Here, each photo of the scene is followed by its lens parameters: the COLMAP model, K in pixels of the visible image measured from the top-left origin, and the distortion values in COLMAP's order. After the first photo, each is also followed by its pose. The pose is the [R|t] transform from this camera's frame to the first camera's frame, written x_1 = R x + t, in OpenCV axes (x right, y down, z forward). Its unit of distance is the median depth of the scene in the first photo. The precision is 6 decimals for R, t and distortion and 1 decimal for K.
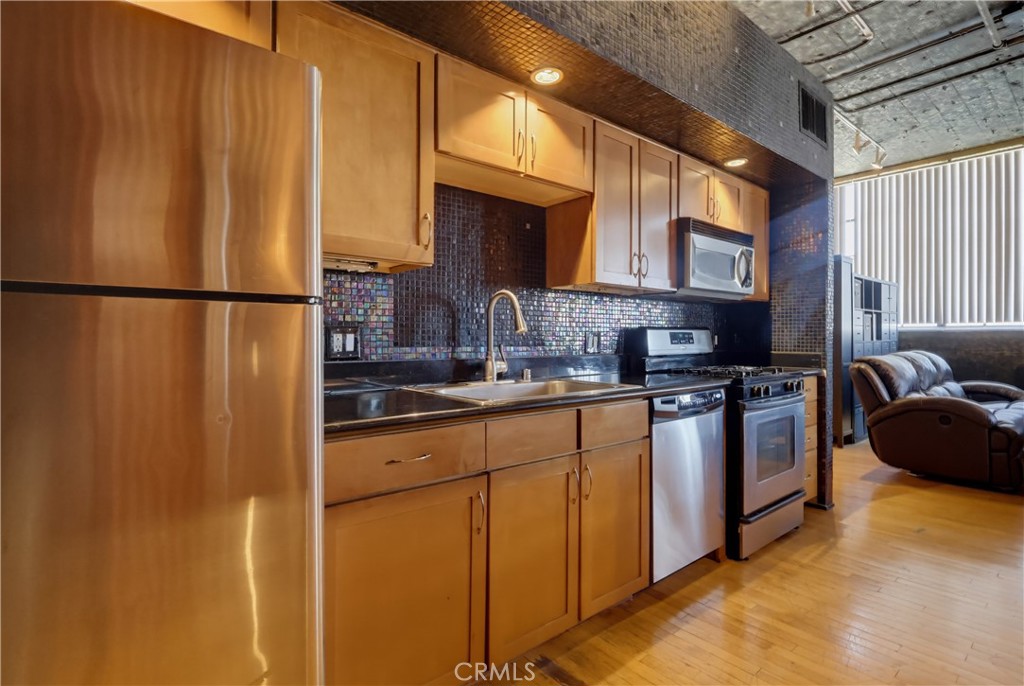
lens RADIAL K [[495.0, 0, 506.8], [0, 495.0, 339.5], [0, 0, 1]] dist [0.003106, 0.001278]
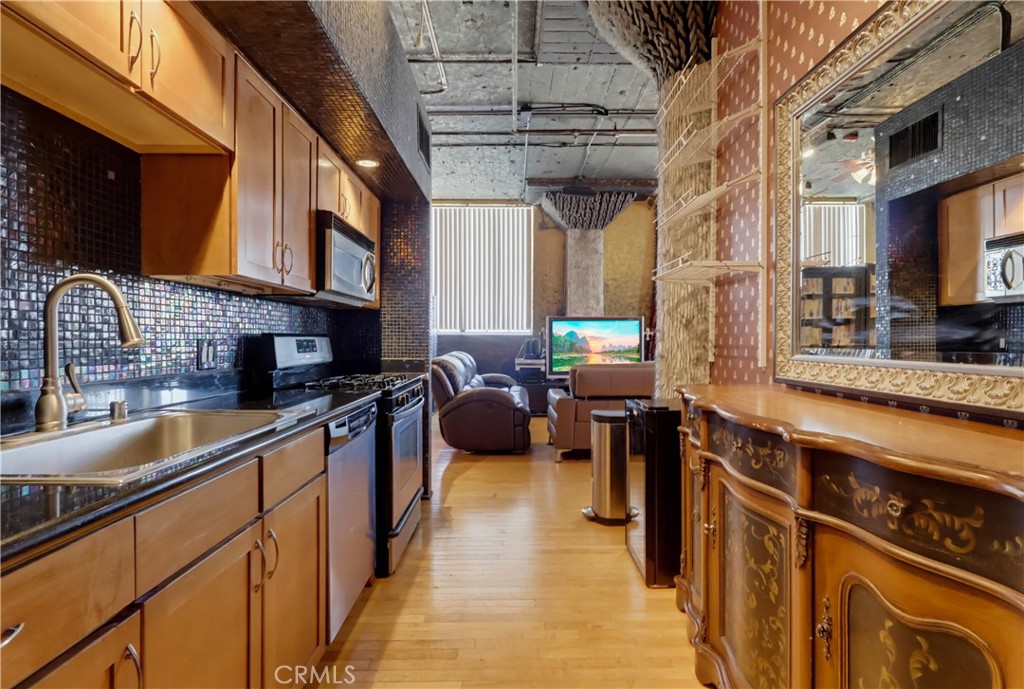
lens RADIAL K [[493.9, 0, 512.0], [0, 493.9, 344.5], [0, 0, 1]] dist [-0.001132, 0.000195]
pose [[0.628197, -0.008619, 0.778007, -0.125143], [0.001323, 0.999949, 0.010010, -0.017098], [-0.778053, -0.005259, 0.628176, 0.201360]]
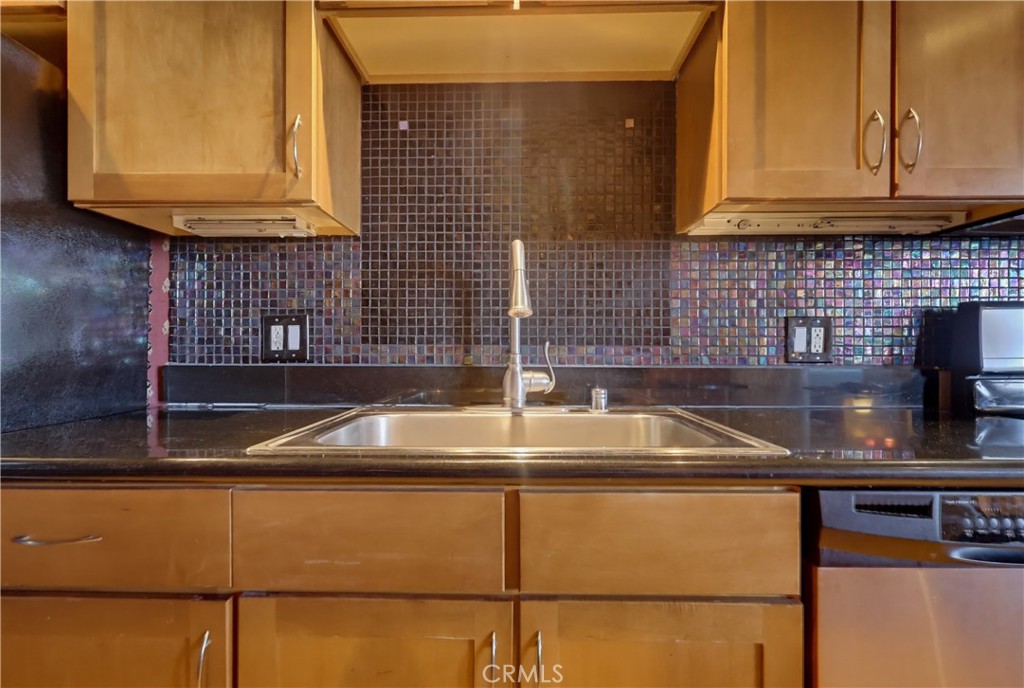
lens RADIAL K [[495.7, 0, 507.9], [0, 495.7, 352.9], [0, 0, 1]] dist [-0.000661, -0.000005]
pose [[0.760127, 0.003466, -0.649765, 0.291037], [-0.001147, 0.999991, 0.003992, 0.018571], [0.649773, -0.002289, 0.760125, 0.494799]]
